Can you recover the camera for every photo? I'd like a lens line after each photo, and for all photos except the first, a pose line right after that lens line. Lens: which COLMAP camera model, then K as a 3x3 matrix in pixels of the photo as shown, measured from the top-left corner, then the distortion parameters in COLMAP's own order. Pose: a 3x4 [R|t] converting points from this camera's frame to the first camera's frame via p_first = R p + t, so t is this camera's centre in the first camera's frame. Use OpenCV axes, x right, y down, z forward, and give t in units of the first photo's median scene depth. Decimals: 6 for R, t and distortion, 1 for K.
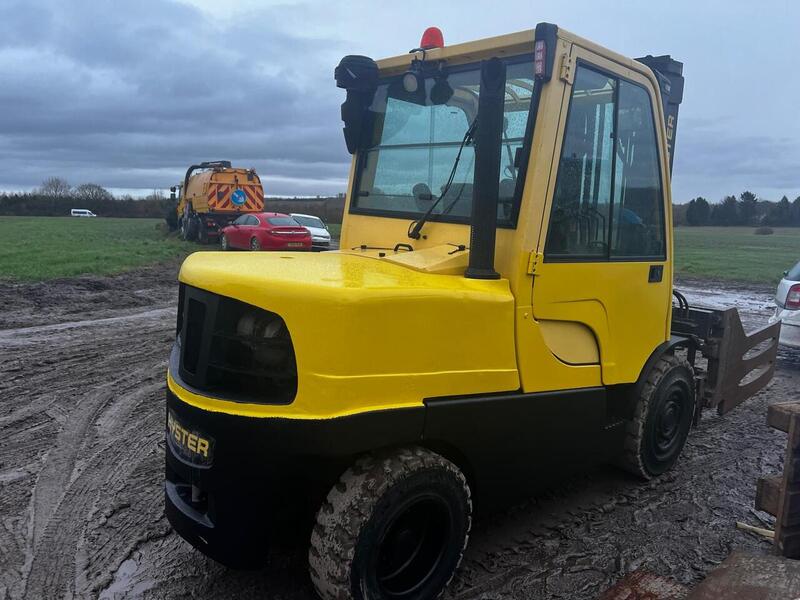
lens RADIAL K [[597.7, 0, 404.1], [0, 597.7, 304.7], [0, 0, 1]] dist [0.060325, -0.068774]
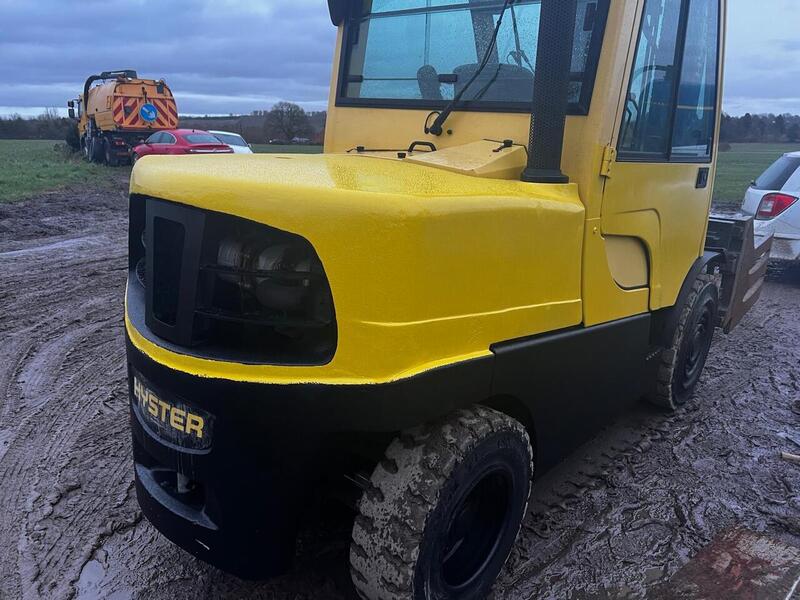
lens RADIAL K [[594.8, 0, 398.8], [0, 594.8, 306.2], [0, 0, 1]] dist [0.049183, -0.051378]
pose [[0.992501, -0.041497, 0.114975, -0.120533], [0.026232, 0.991005, 0.131231, 0.006015], [-0.119387, -0.127231, 0.984662, 0.204800]]
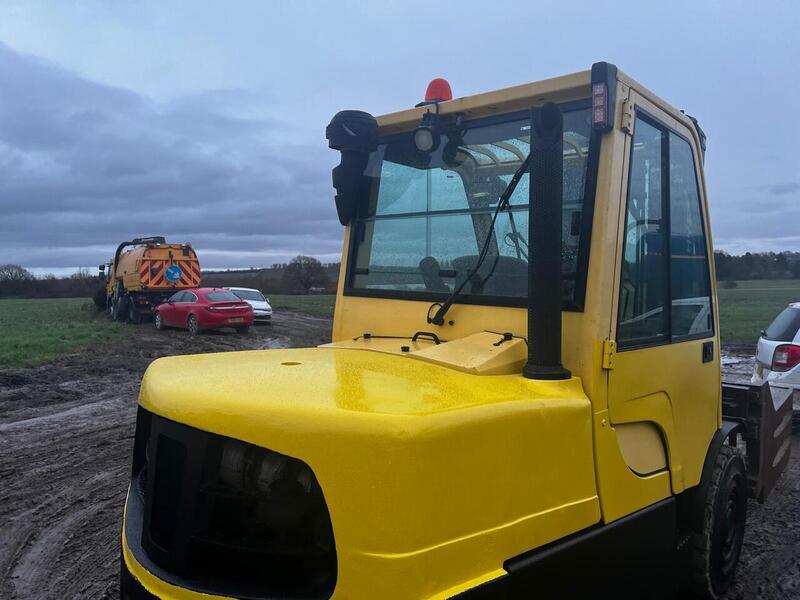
lens RADIAL K [[594.3, 0, 396.6], [0, 594.3, 299.5], [0, 0, 1]] dist [0.062469, -0.070019]
pose [[0.994462, -0.040674, 0.096906, -0.107394], [0.051908, 0.991847, -0.116380, -0.052304], [-0.091382, 0.120766, 0.988466, 0.201291]]
